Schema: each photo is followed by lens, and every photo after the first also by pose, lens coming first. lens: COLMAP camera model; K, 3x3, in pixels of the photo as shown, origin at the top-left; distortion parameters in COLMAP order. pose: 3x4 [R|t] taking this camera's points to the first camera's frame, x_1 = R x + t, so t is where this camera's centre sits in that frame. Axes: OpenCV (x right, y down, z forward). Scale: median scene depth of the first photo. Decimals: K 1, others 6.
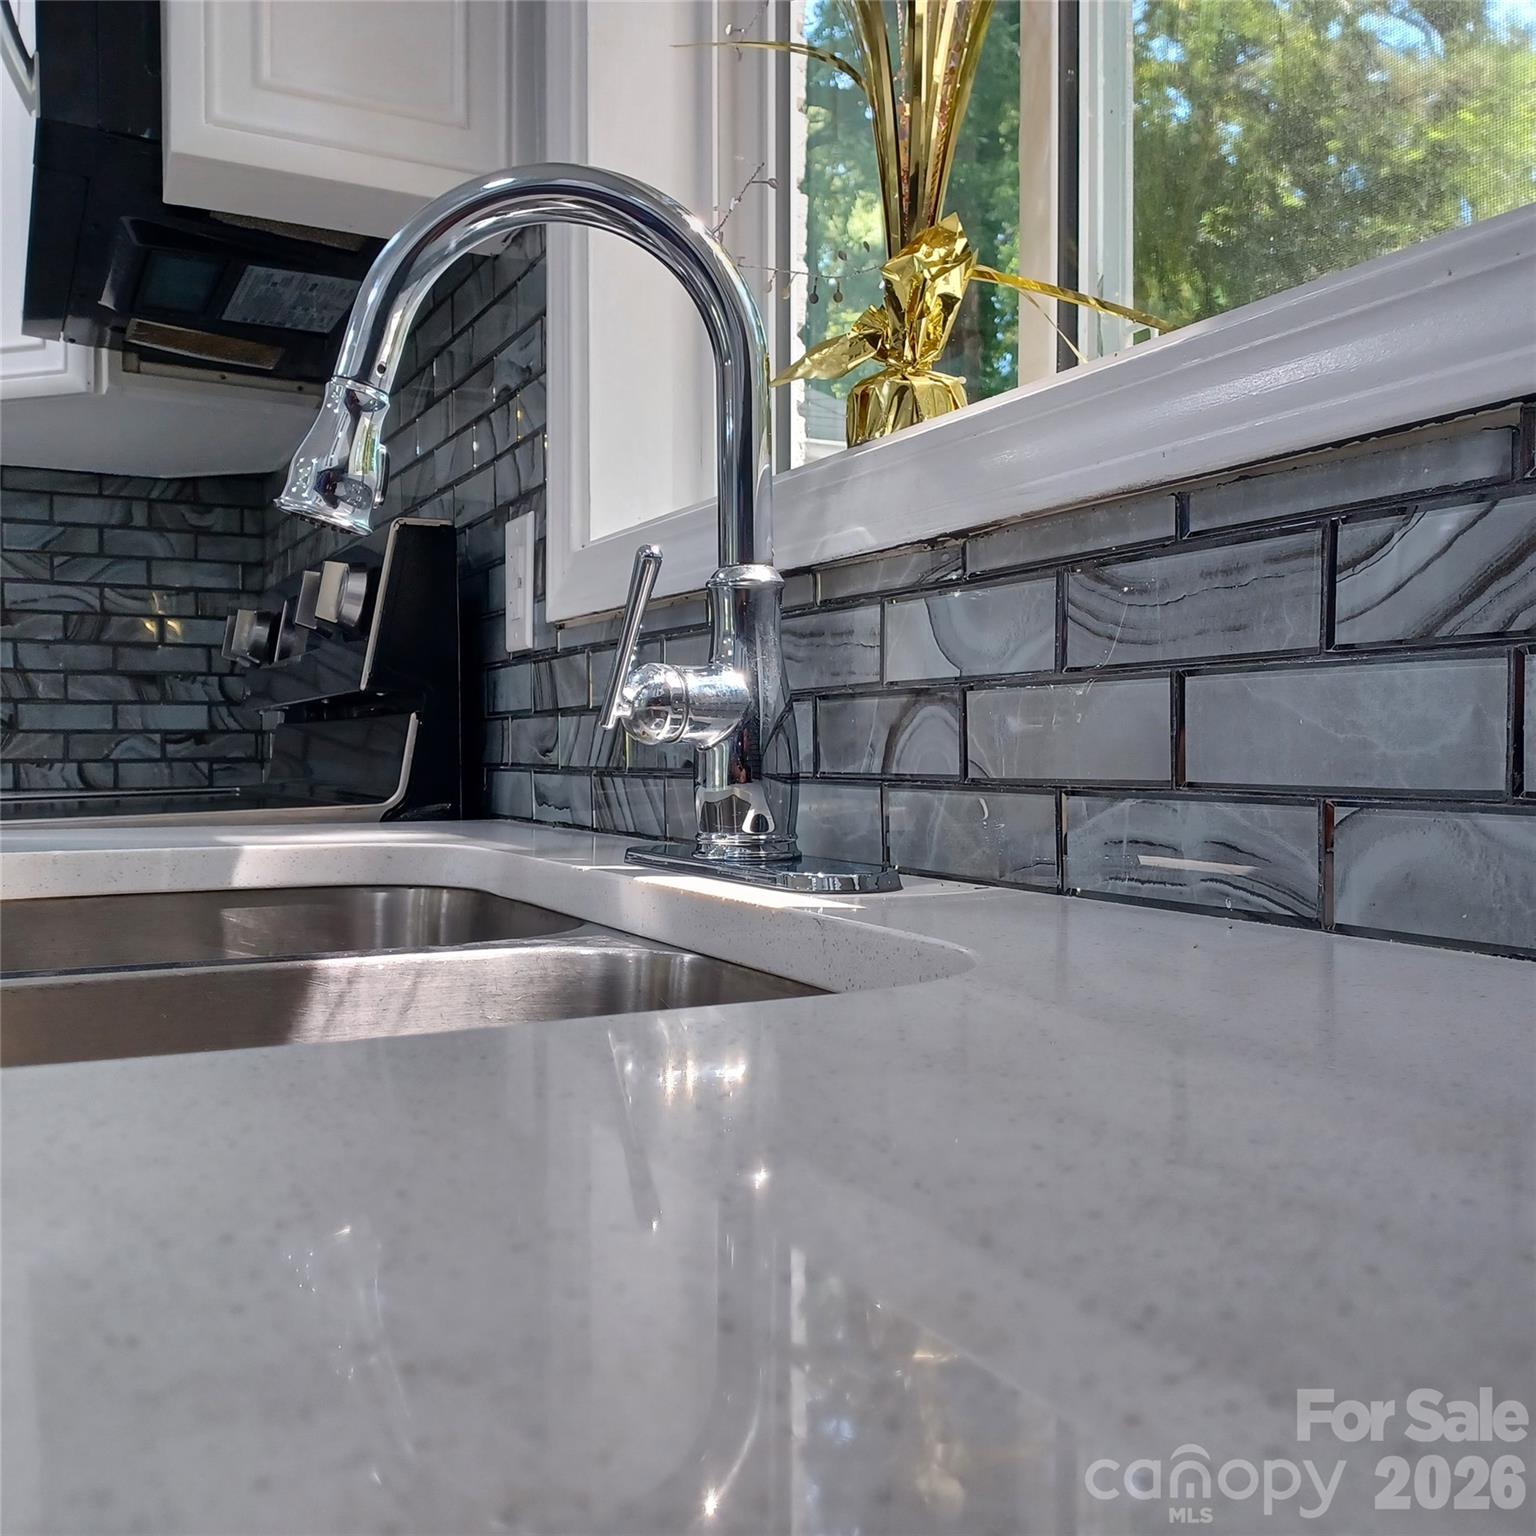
lens RADIAL K [[1451.1, 0, 768.0], [0, 1451.1, 768.0], [0, 0, 1]] dist [-0.001362, -0.002905]
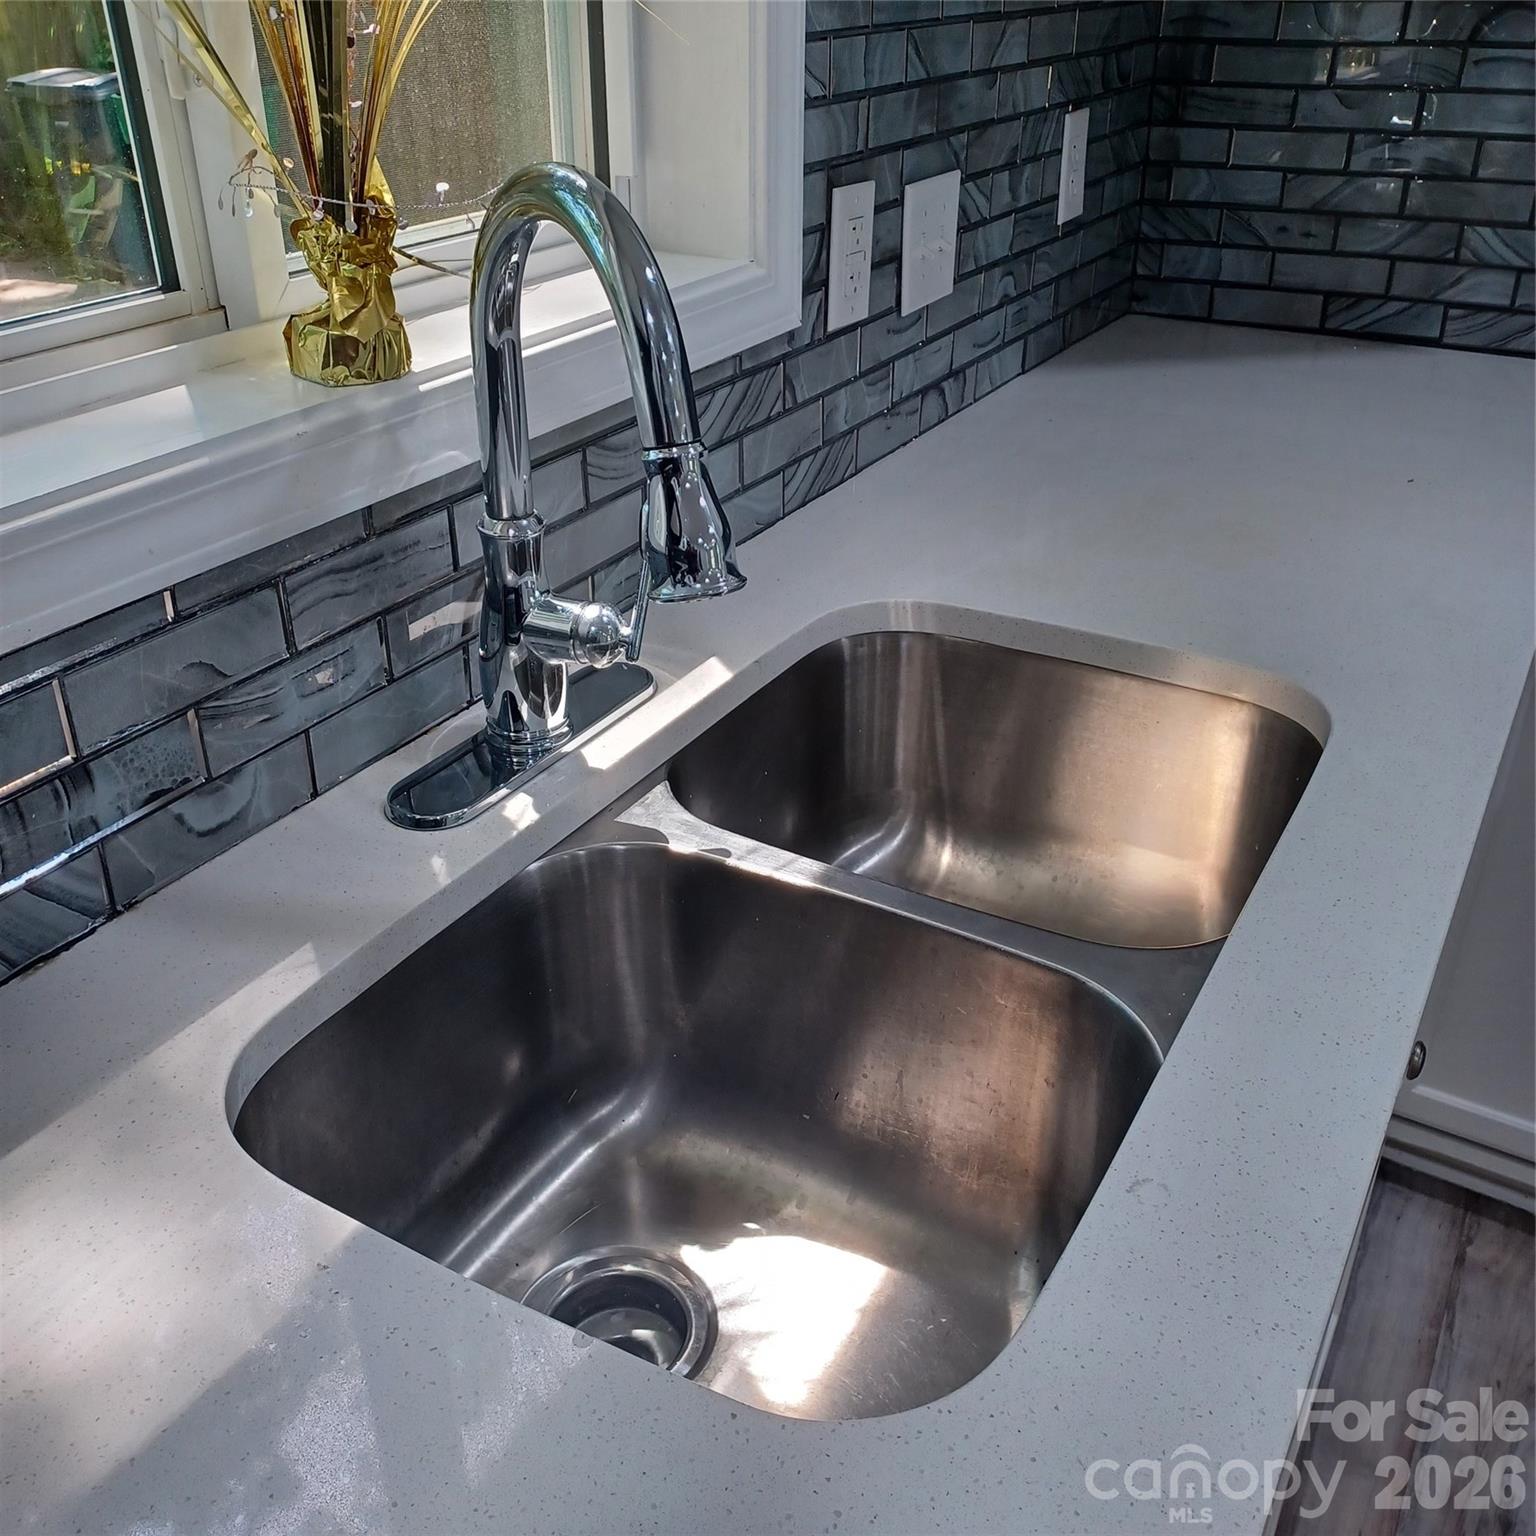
lens RADIAL K [[1451.1, 0, 768.0], [0, 1451.1, 768.0], [0, 0, 1]] dist [-0.001362, -0.002905]
pose [[-0.530244, -0.411024, 0.741552, -1.270227], [0.015108, 0.869913, 0.492974, -0.625443], [-0.847710, 0.272600, -0.455057, 1.665369]]
